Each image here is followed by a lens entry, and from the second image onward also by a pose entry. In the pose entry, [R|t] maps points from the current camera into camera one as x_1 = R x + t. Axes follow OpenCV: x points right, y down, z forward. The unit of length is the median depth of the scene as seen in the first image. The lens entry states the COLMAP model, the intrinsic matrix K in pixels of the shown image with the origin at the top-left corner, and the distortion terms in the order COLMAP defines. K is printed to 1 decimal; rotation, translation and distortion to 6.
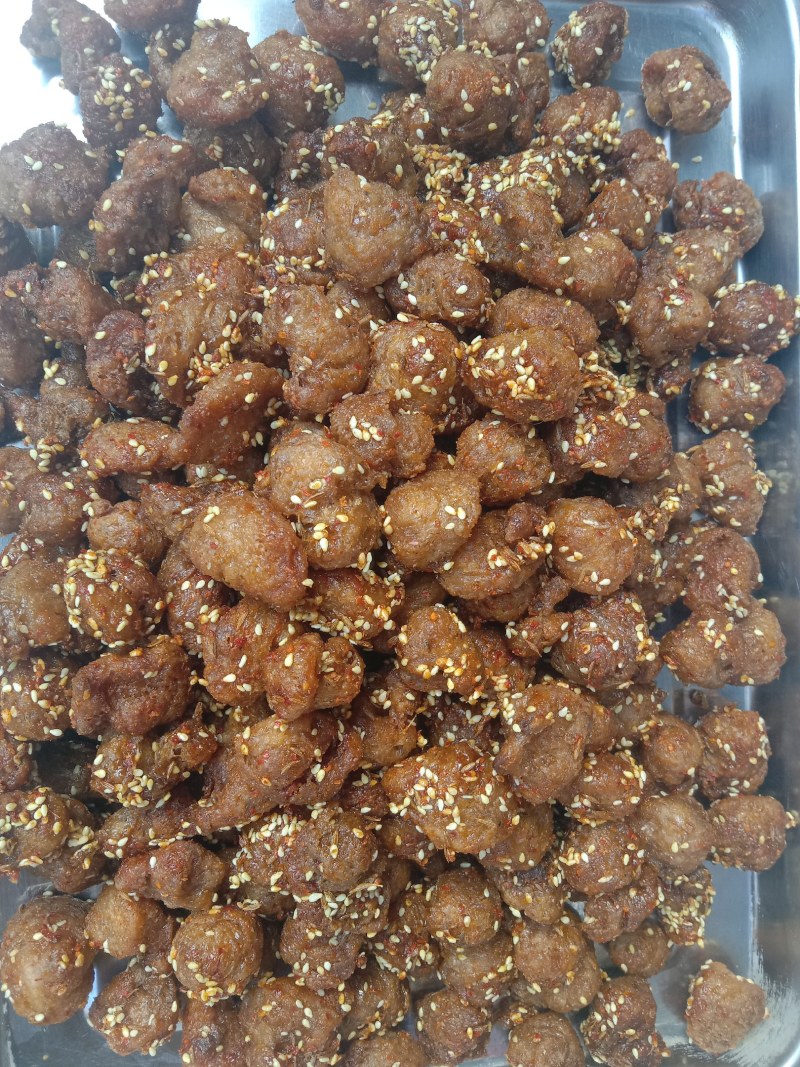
lens RADIAL K [[827.5, 0, 393.1], [0, 827.5, 538.4], [0, 0, 1]] dist [-0.069387, -0.017115]
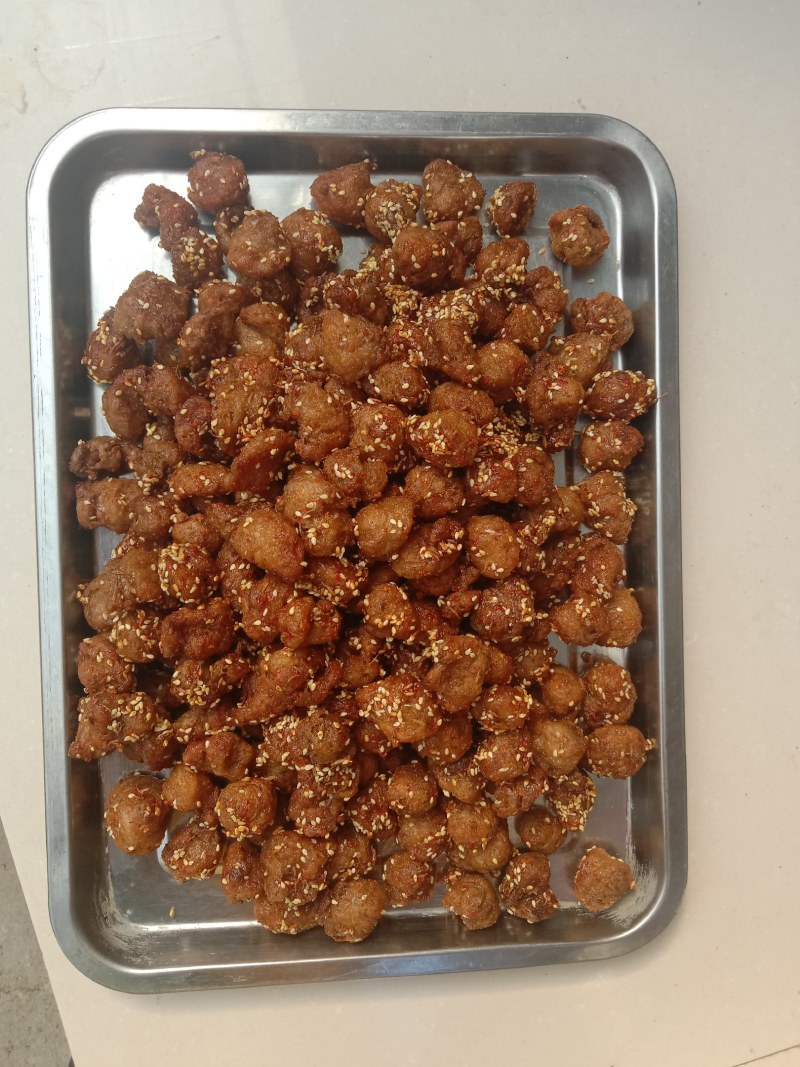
lens RADIAL K [[827.5, 0, 404.9], [0, 827.5, 528.5], [0, 0, 1]] dist [-0.069387, -0.017115]
pose [[0.998426, 0.013772, -0.054360, 0.158985], [-0.015775, 0.999206, -0.036594, 0.033659], [0.053813, 0.037394, 0.997851, -0.552245]]
